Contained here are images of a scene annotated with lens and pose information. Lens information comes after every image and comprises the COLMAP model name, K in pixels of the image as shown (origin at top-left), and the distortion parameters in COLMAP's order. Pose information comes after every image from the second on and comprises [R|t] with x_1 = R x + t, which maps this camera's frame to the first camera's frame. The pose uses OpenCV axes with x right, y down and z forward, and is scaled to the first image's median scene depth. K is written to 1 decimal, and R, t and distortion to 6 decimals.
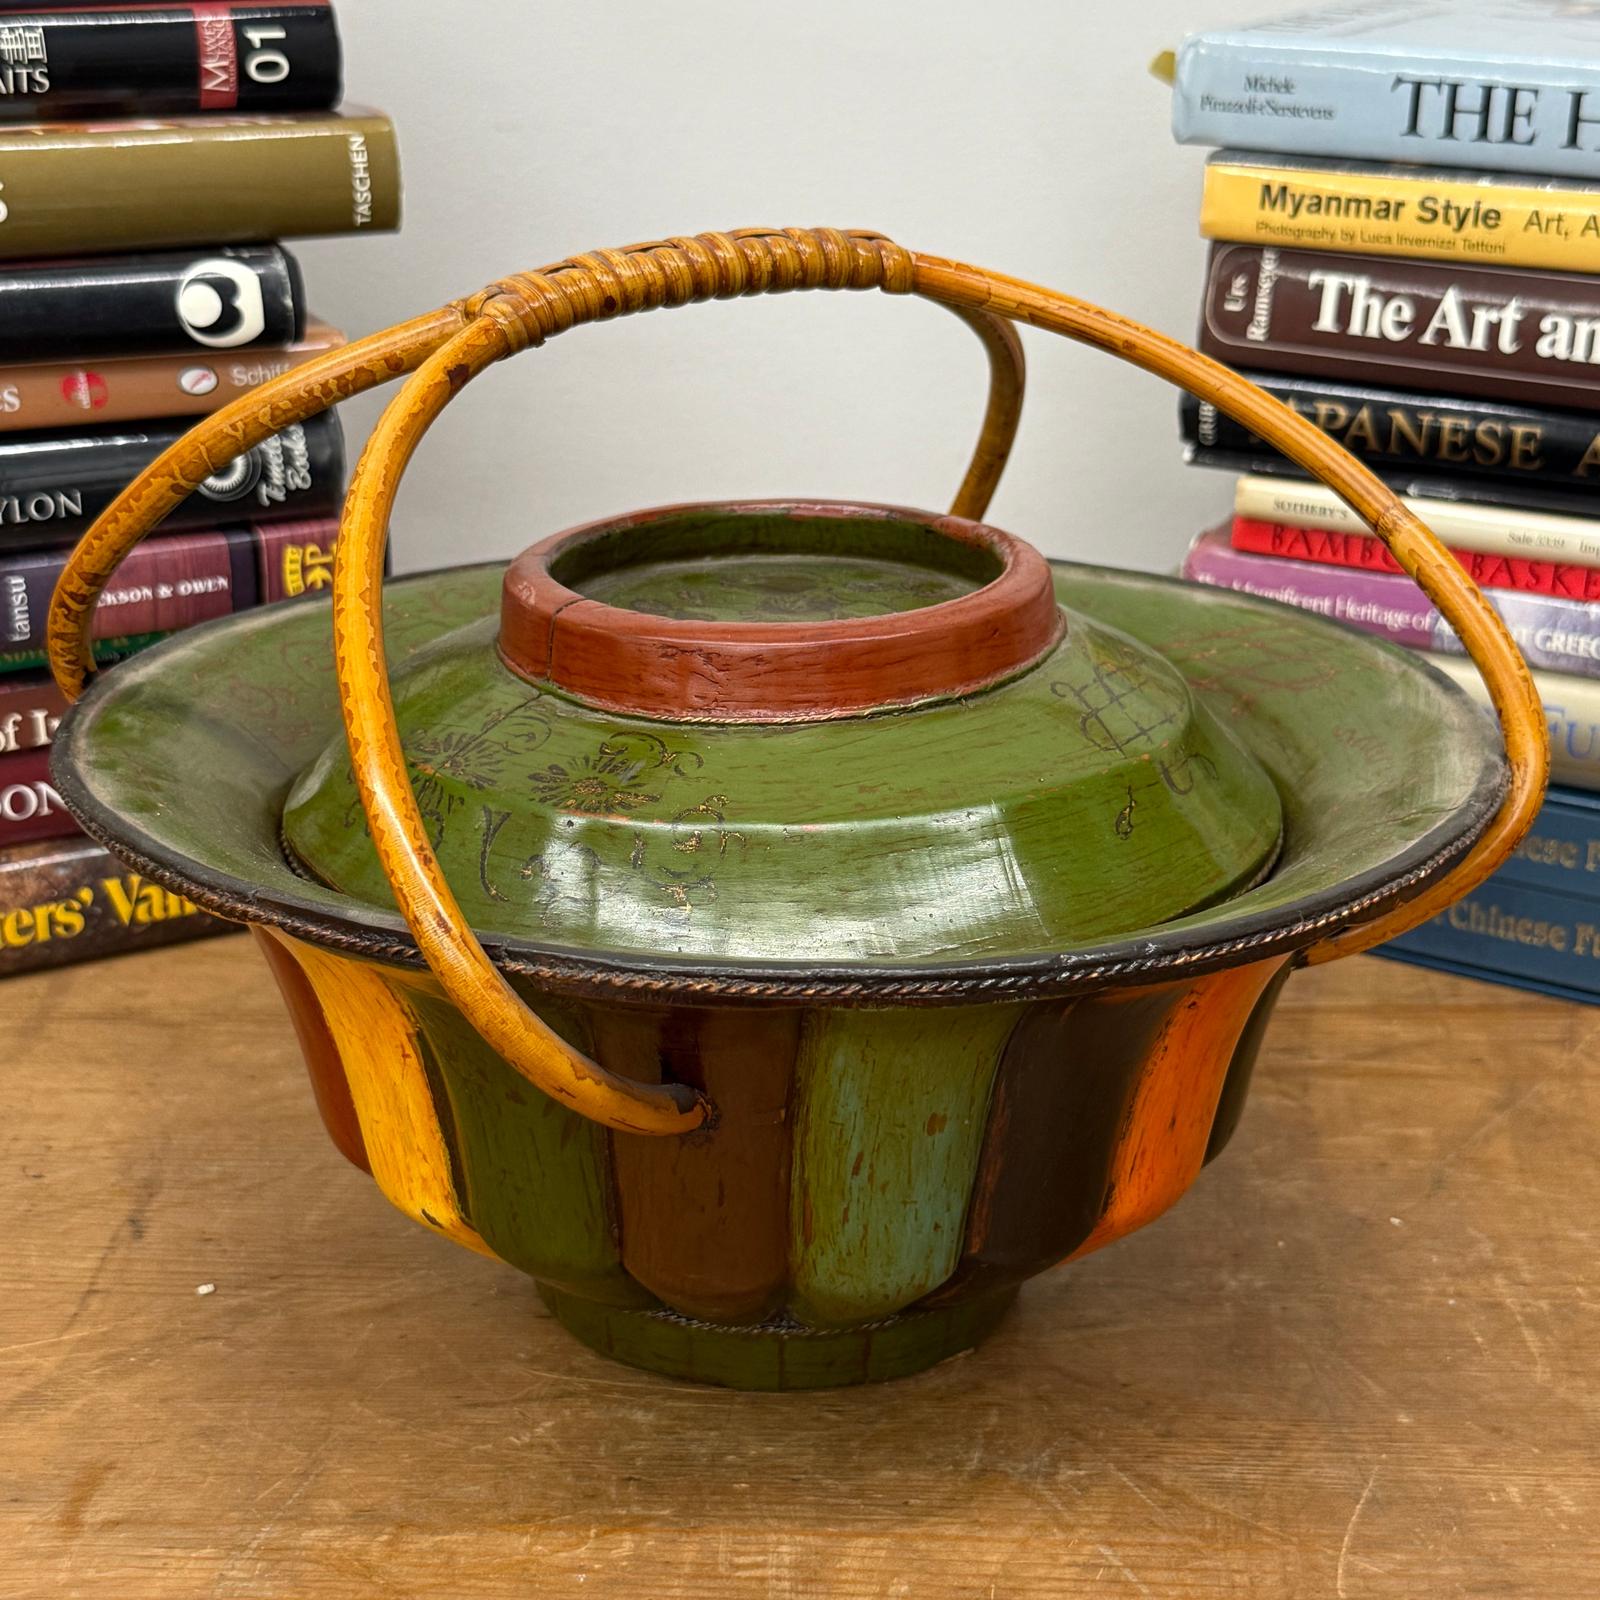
lens RADIAL K [[2665.6, 0, 800.0], [0, 2665.6, 800.0], [0, 0, 1]] dist [0.147953, -0.164362]
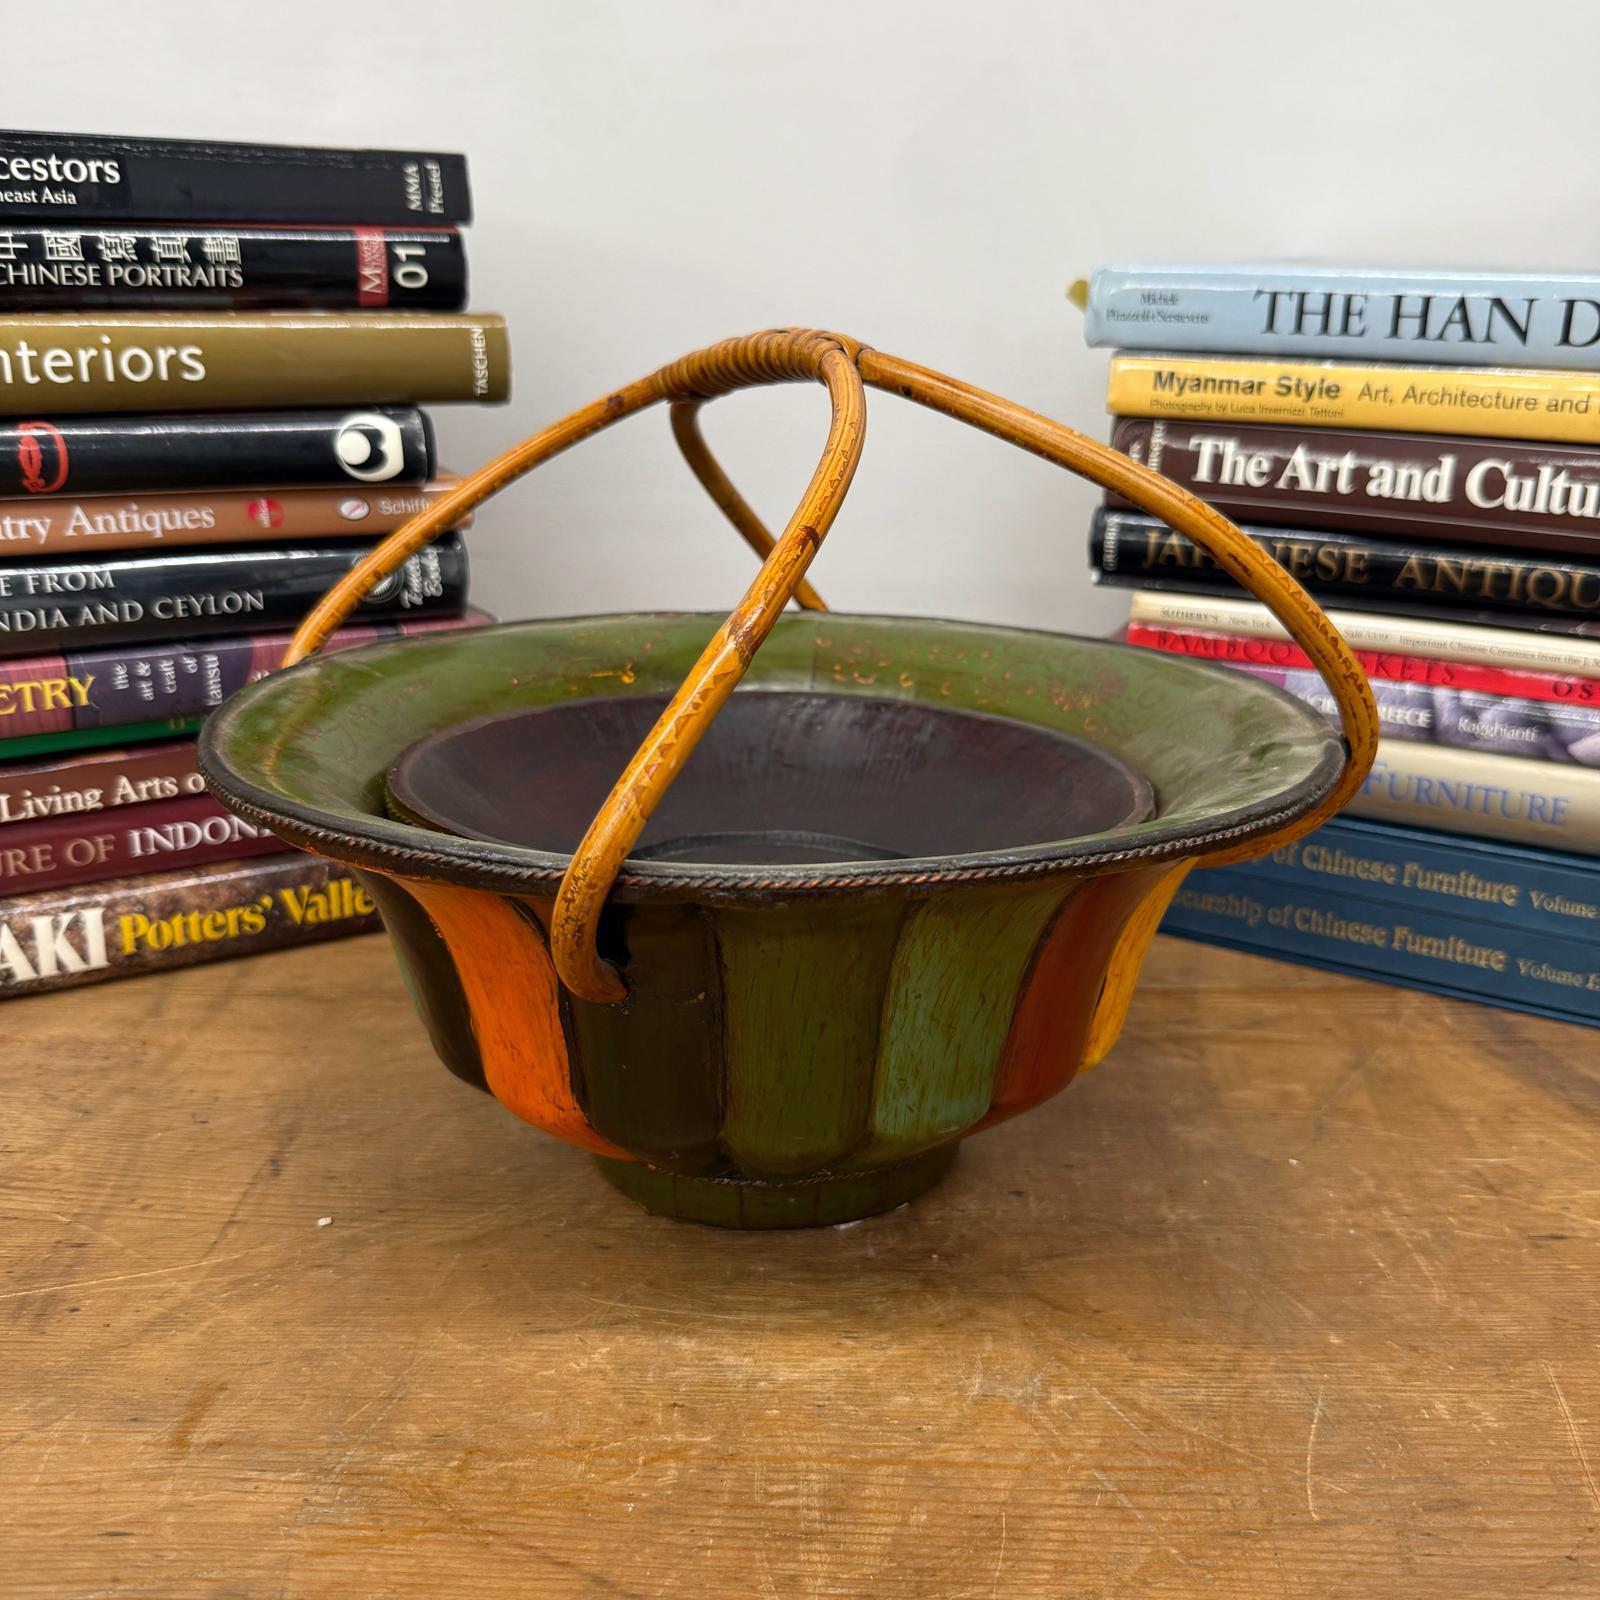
lens RADIAL K [[1557.3, 0, 798.9], [0, 1557.3, 795.2], [0, 0, 1]] dist [0.035854, -0.125934]
pose [[0.999924, 0.003563, 0.011761, -0.017280], [-0.003011, 0.998910, -0.046581, 0.022993], [-0.011914, 0.046542, 0.998845, 0.292366]]
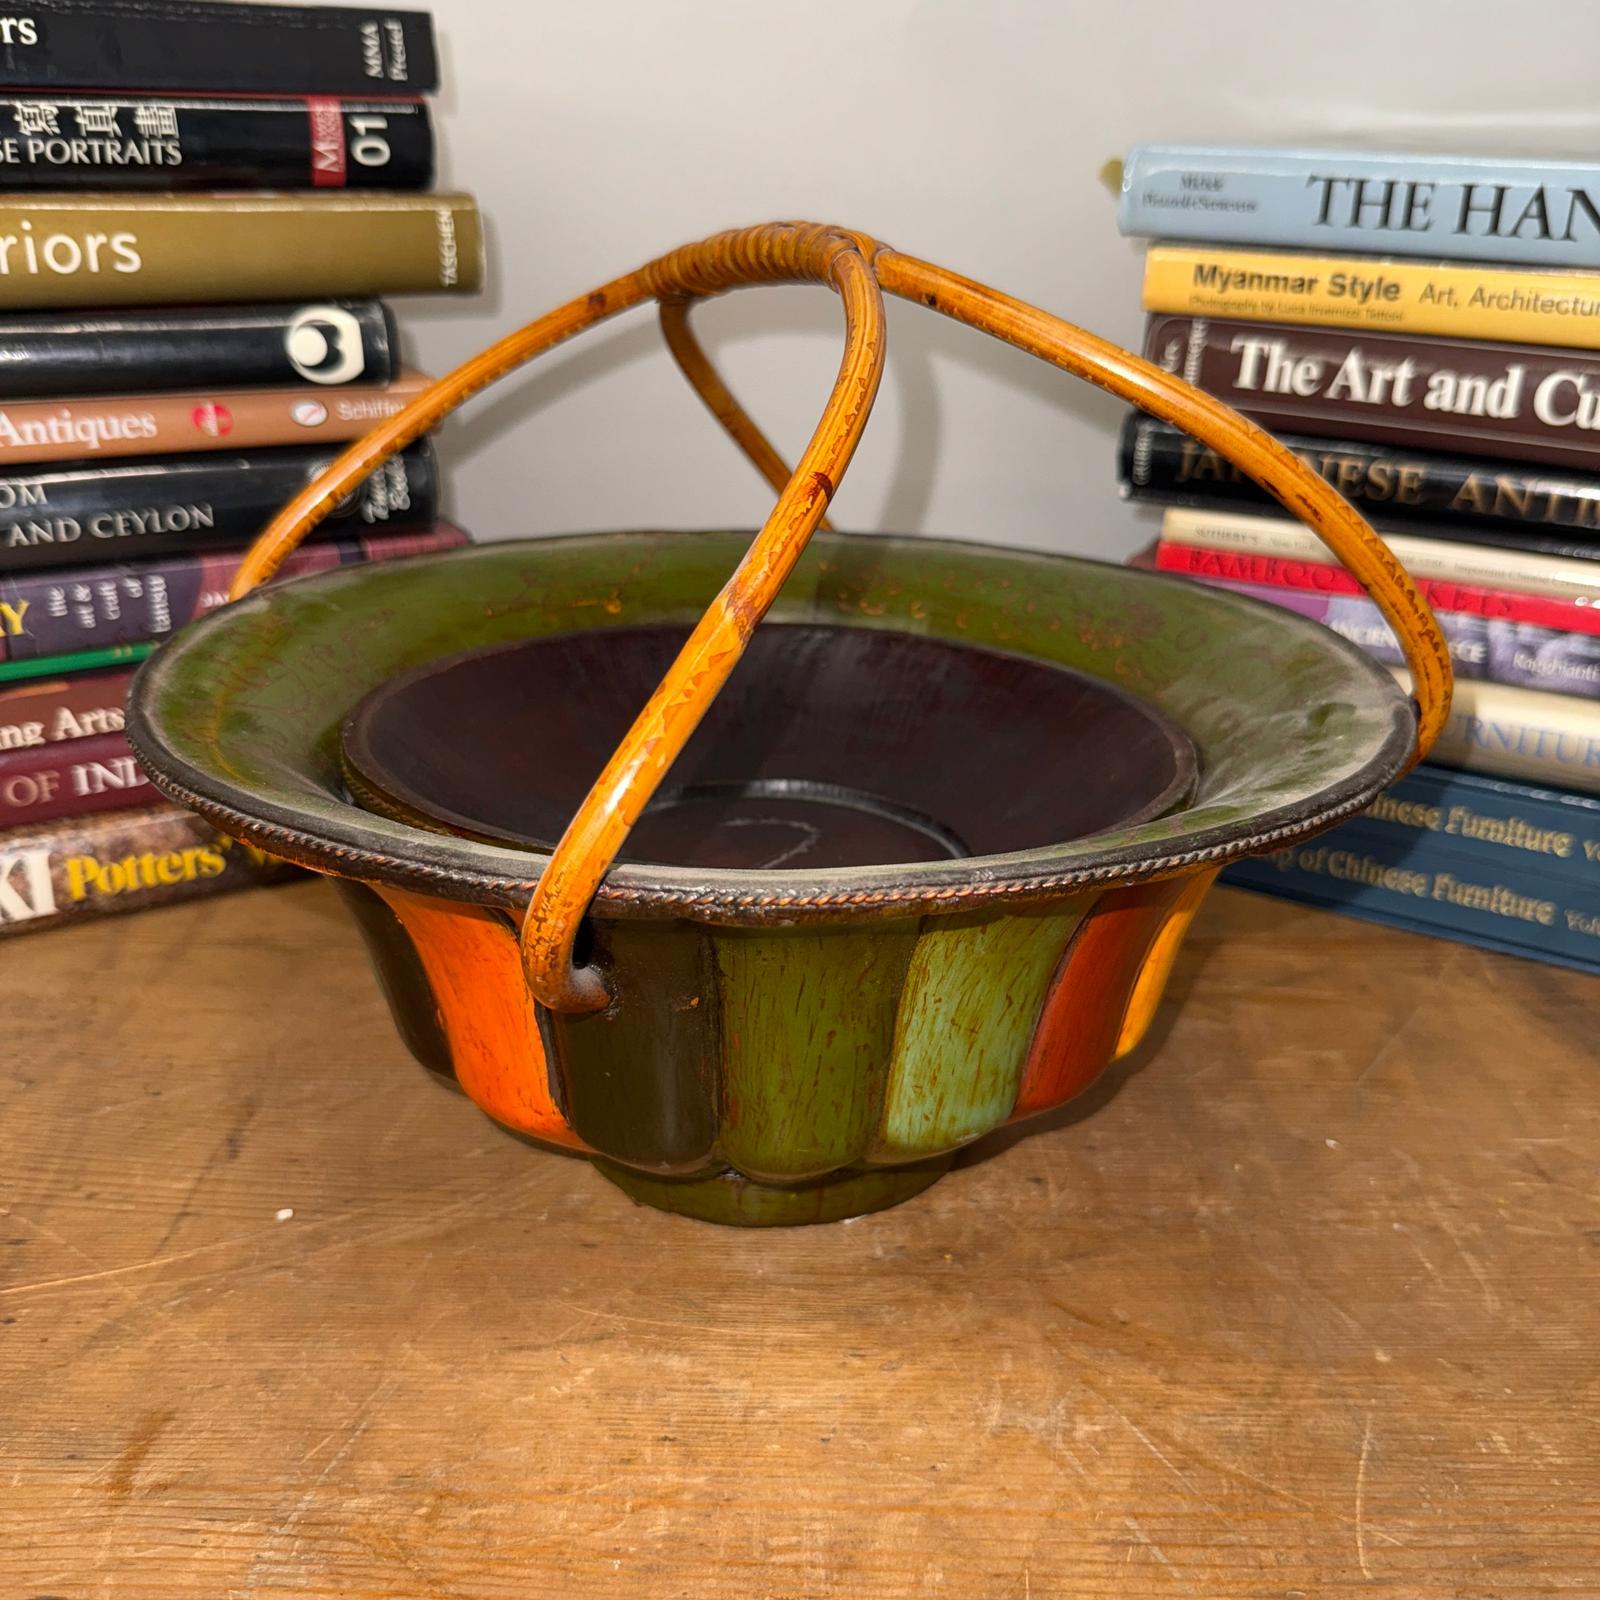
lens RADIAL K [[1567.4, 0, 805.8], [0, 1567.4, 797.0], [0, 0, 1]] dist [0.000614, -0.059861]
pose [[0.999752, 0.007707, 0.020874, -0.020964], [-0.008390, 0.999425, 0.032865, -0.013090], [-0.020609, -0.033032, 0.999242, 0.359364]]
